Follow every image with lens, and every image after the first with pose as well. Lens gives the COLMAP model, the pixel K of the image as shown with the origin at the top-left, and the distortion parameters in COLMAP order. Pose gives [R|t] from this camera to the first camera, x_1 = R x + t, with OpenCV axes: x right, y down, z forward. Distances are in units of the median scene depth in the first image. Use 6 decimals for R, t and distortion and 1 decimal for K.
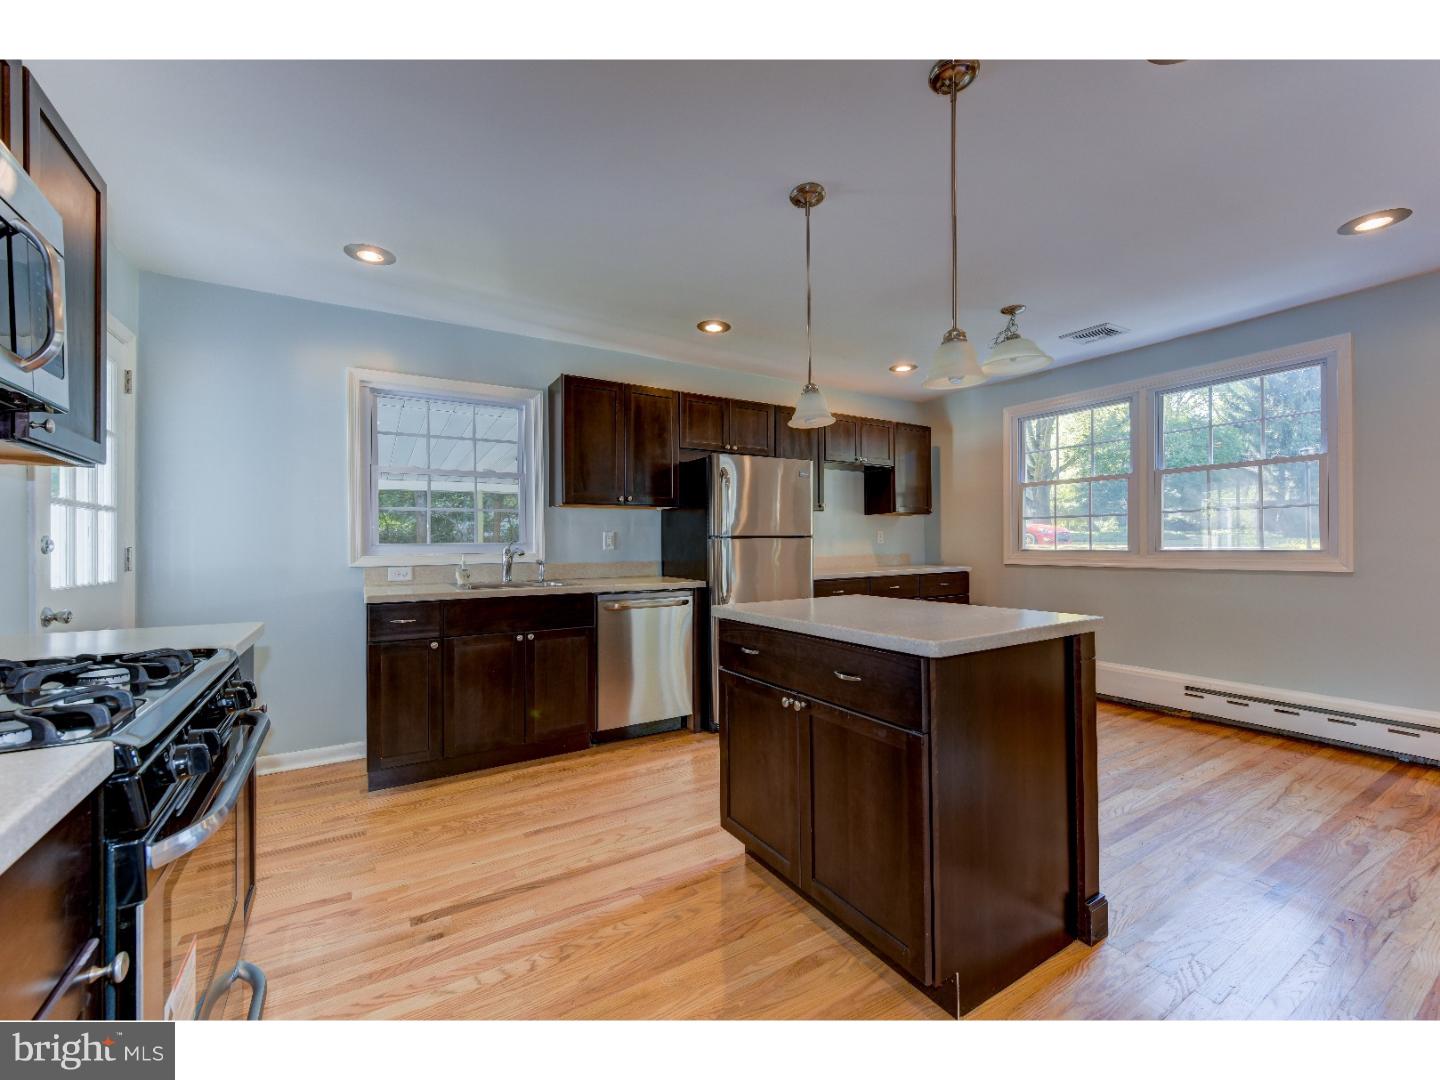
lens RADIAL K [[588.3, 0, 715.9], [0, 588.3, 545.0], [0, 0, 1]] dist [0.001709, -0.000124]
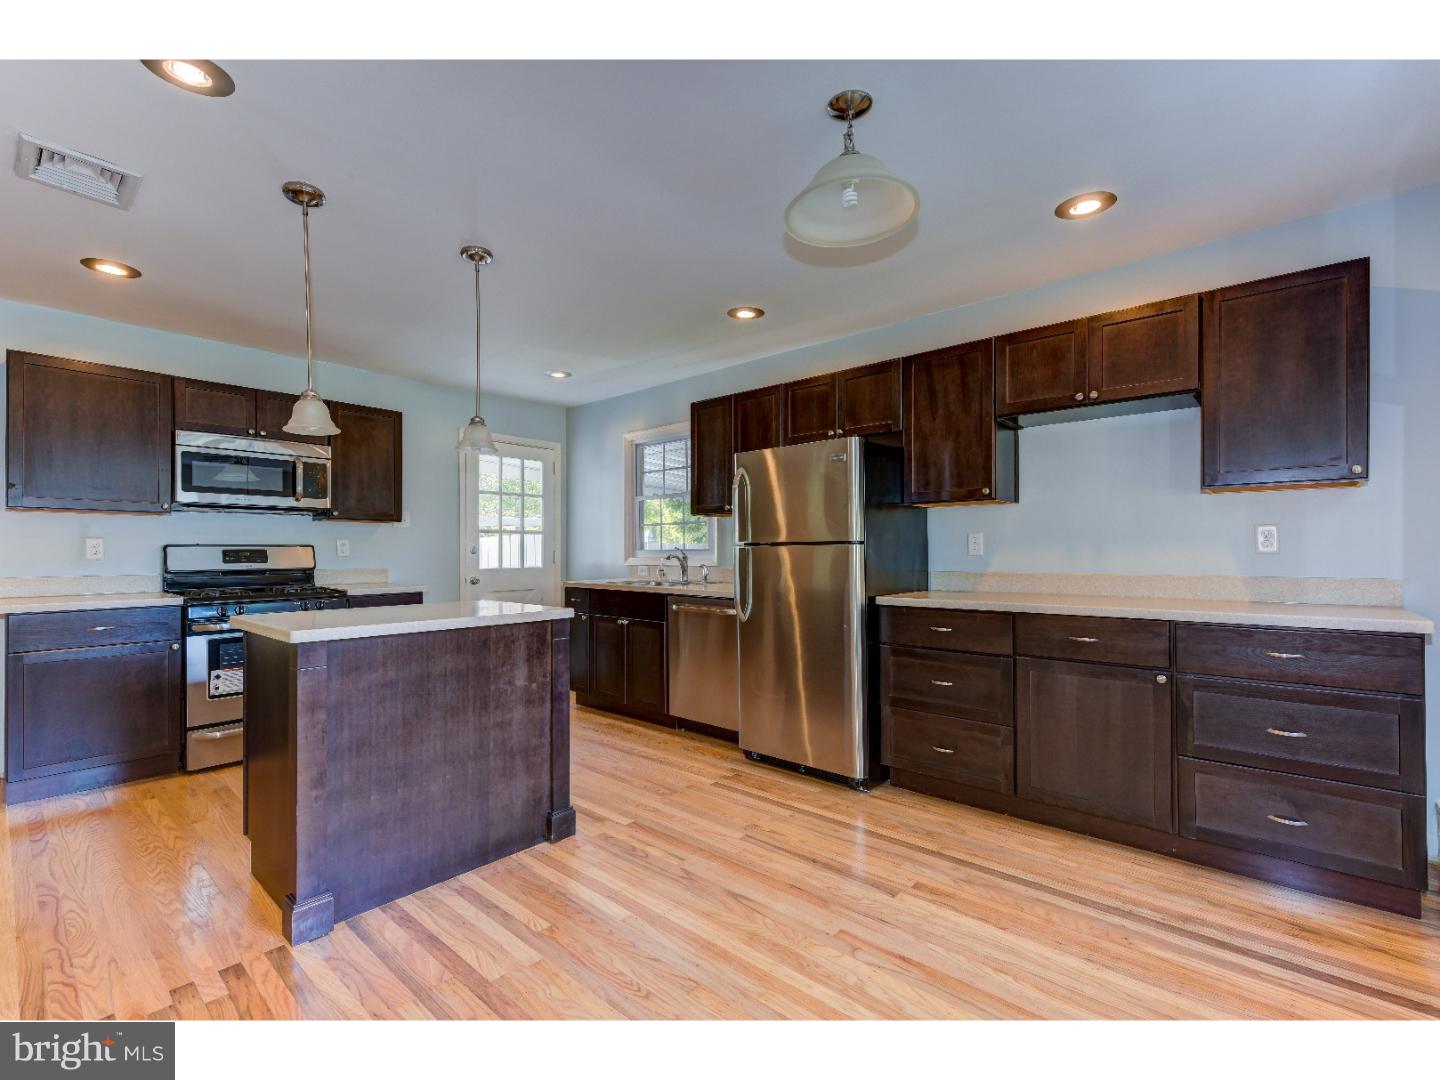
lens RADIAL K [[643.5, 0, 720.4], [0, 643.5, 550.7], [0, 0, 1]] dist [0.001005, -0.000159]
pose [[0.293027, 0.015182, -0.955984, 1.085552], [0.011478, 0.999746, 0.019396, -0.029824], [0.956035, -0.016657, 0.292779, 0.770179]]
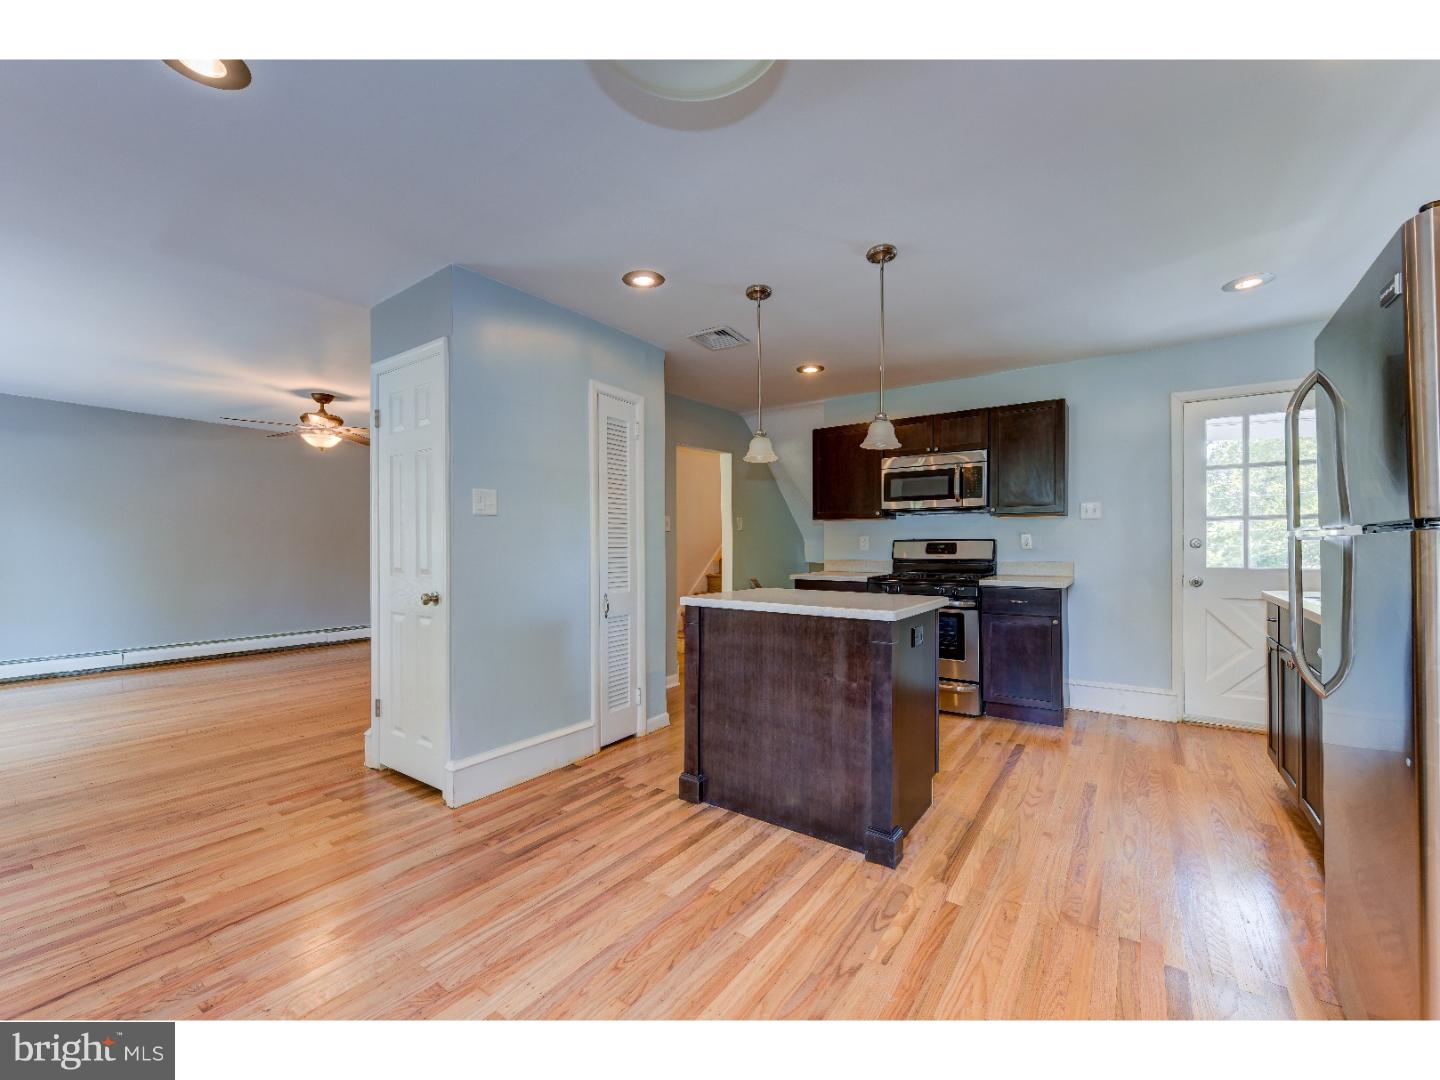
lens RADIAL K [[588.3, 0, 715.9], [0, 588.3, 545.0], [0, 0, 1]] dist [0.001709, -0.000124]
pose [[-0.923443, 0.017311, -0.383346, 0.661878], [0.021277, 0.999755, -0.006108, -0.016347], [0.383146, -0.013796, -0.923585, 1.393764]]
